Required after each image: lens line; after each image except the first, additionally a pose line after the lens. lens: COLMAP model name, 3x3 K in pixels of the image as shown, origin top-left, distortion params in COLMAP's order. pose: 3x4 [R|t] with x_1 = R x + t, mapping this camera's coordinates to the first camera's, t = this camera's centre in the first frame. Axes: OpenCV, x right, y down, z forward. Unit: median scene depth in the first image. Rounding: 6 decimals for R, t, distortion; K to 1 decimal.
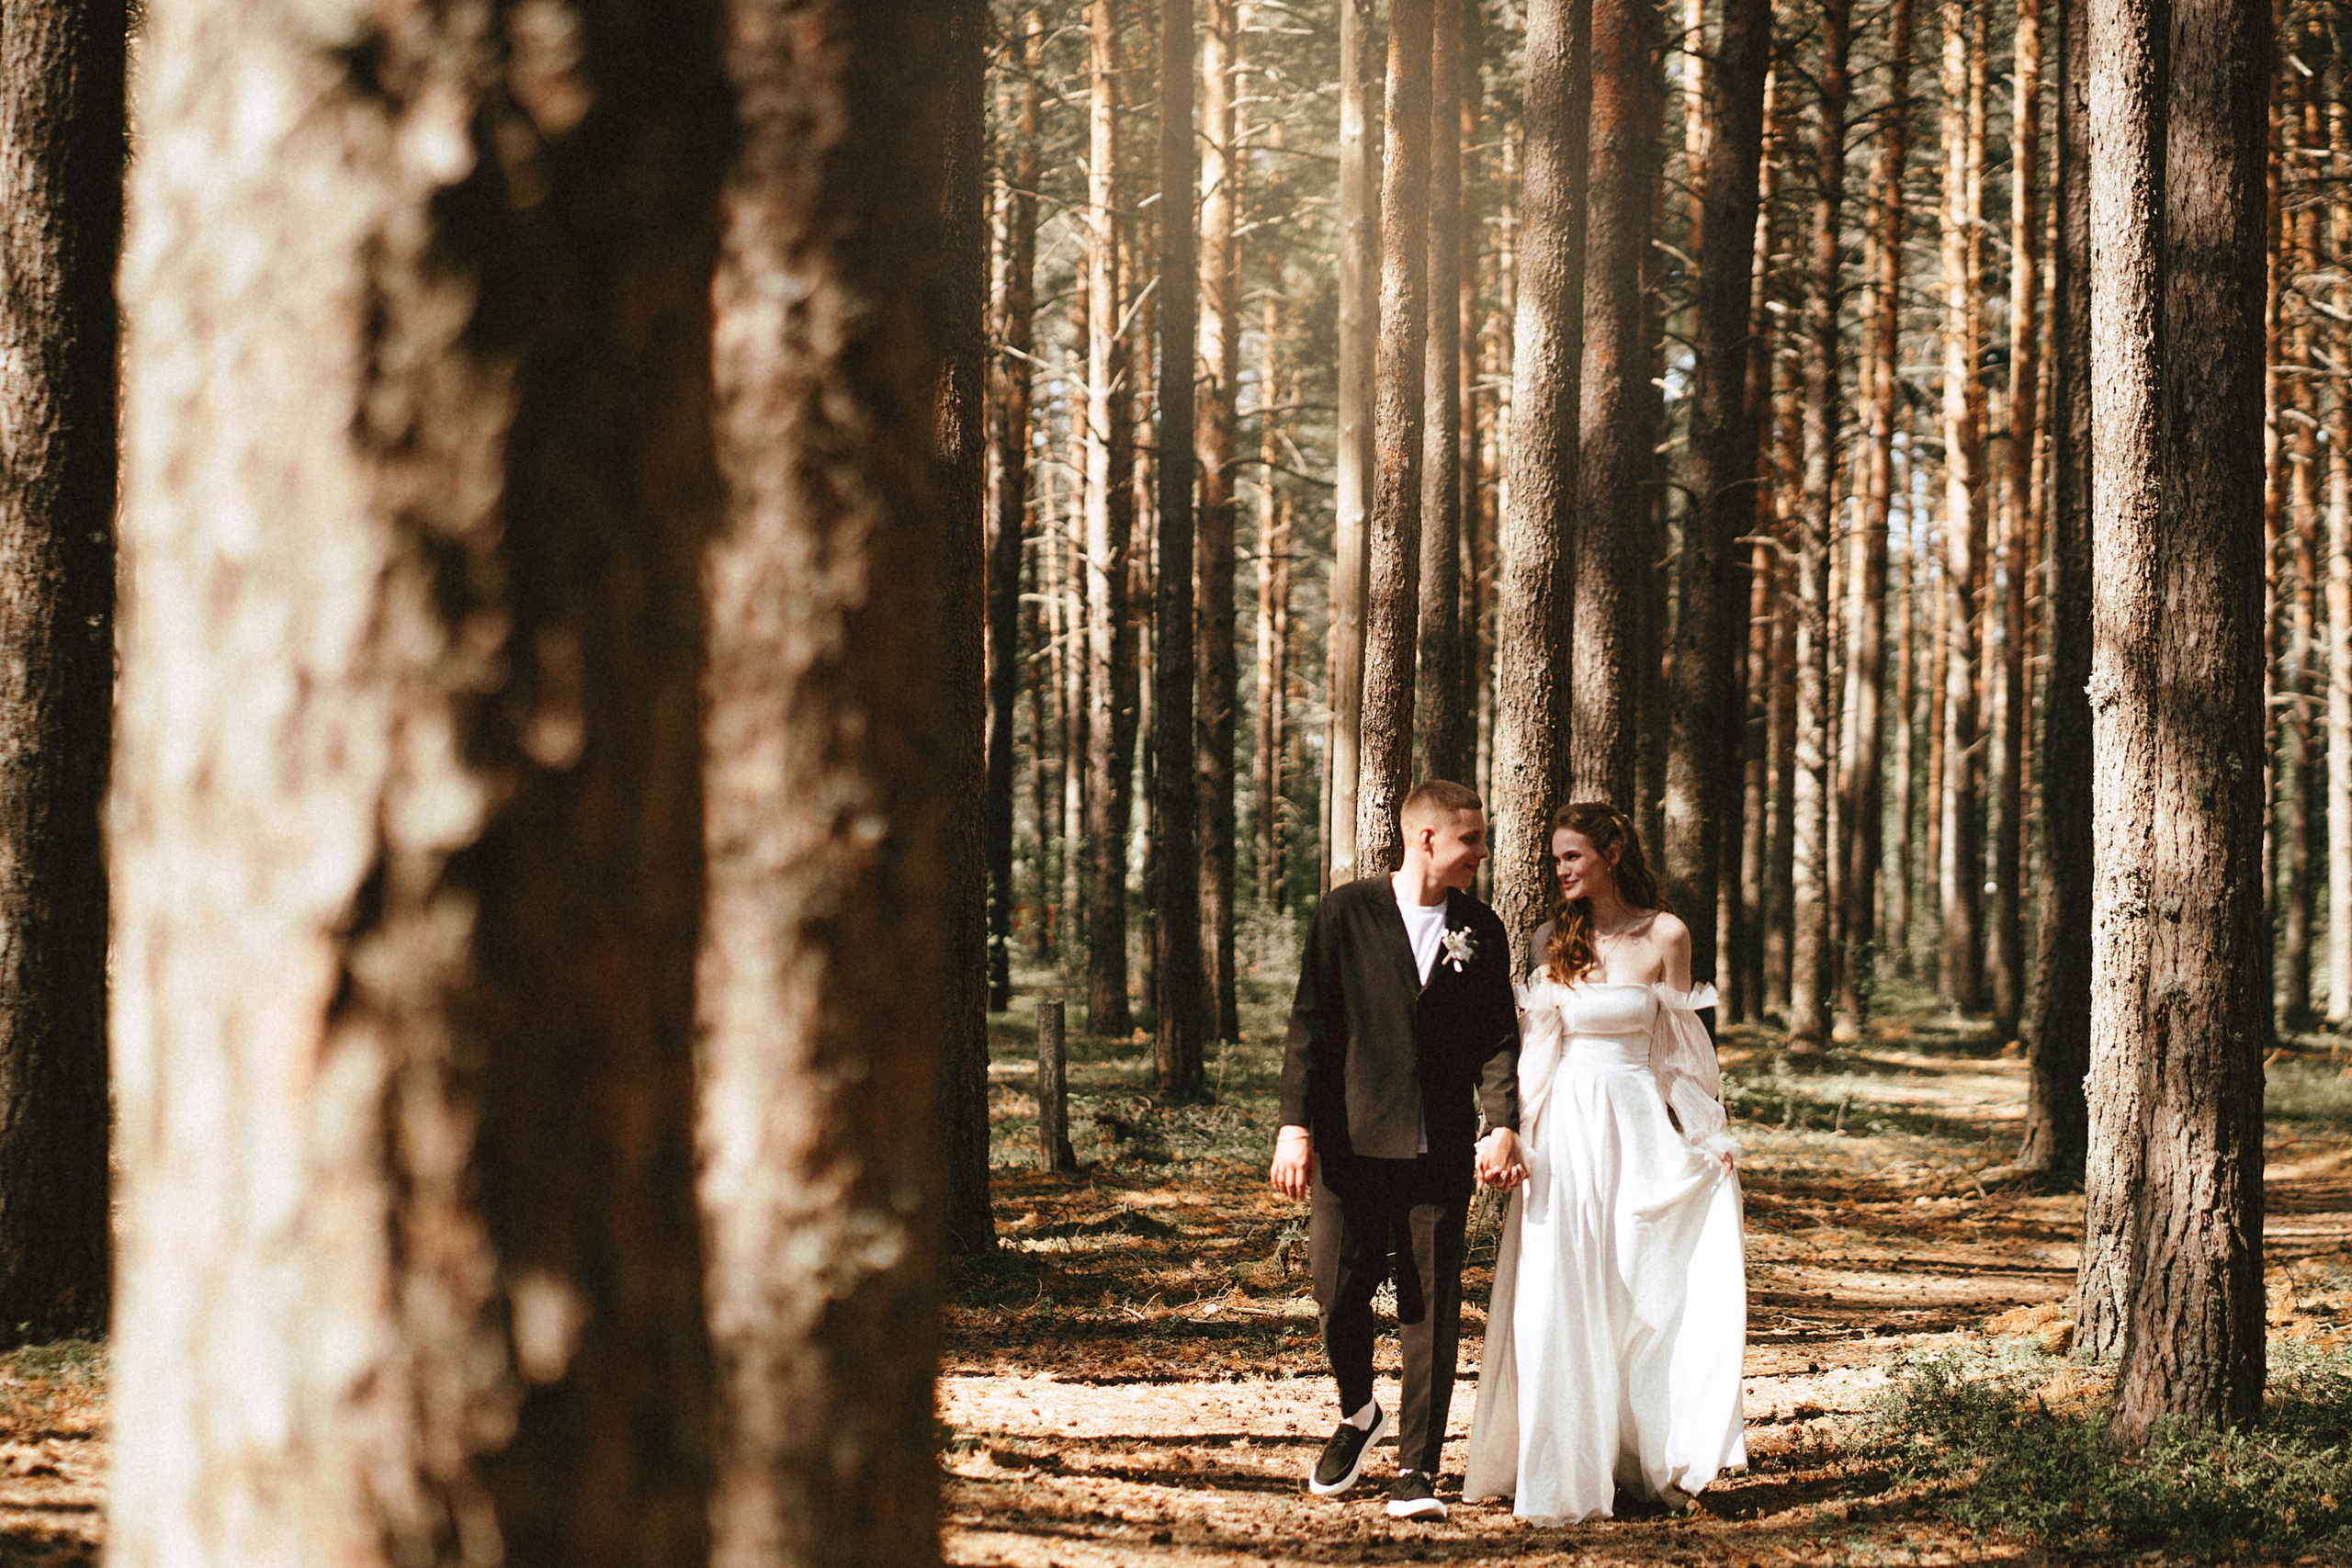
lens RADIAL K [[5349.6, 0, 1177.9], [0, 5349.6, 784.5], [0, 0, 1]] dist [-0.091453, 0.000000]
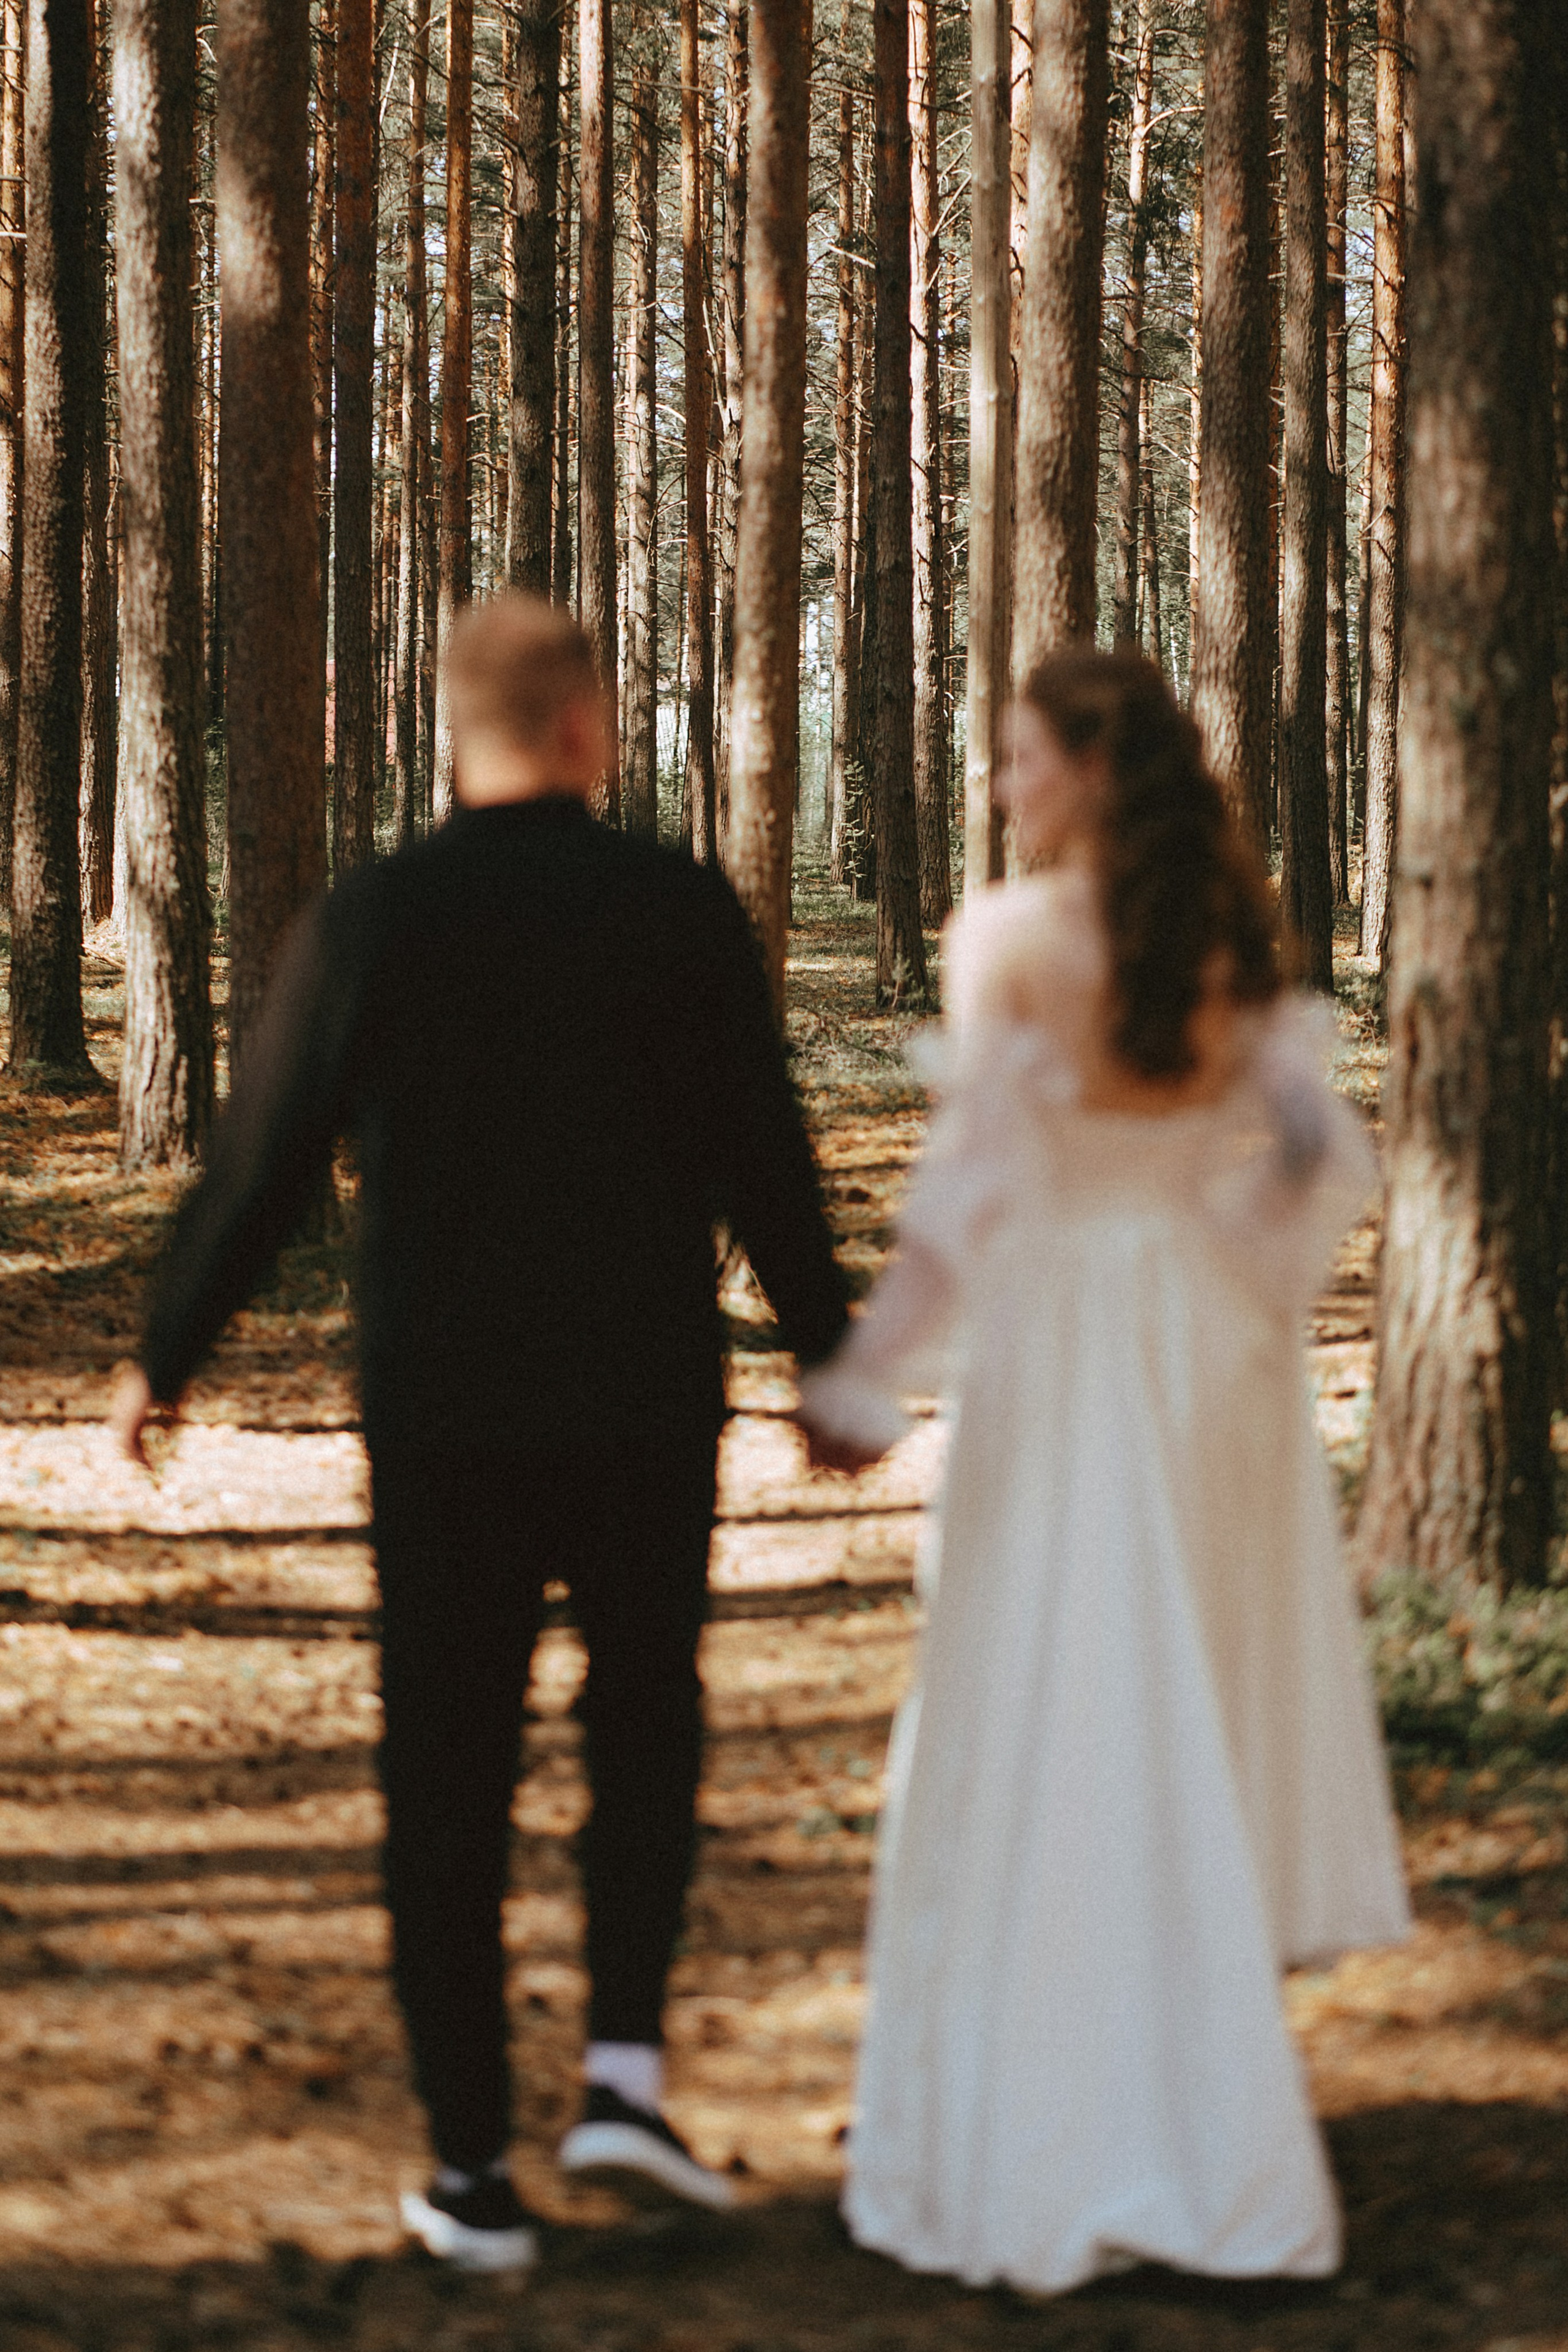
lens RADIAL K [[5350.1, 0, 781.6], [0, 5350.1, 1174.7], [0, 0, 1]] dist [-0.091453, 0.000000]
pose [[0.999297, -0.008313, -0.036569, 0.125481], [0.011637, 0.995725, 0.091631, -0.003397], [0.035651, -0.091993, 0.995121, 0.267706]]
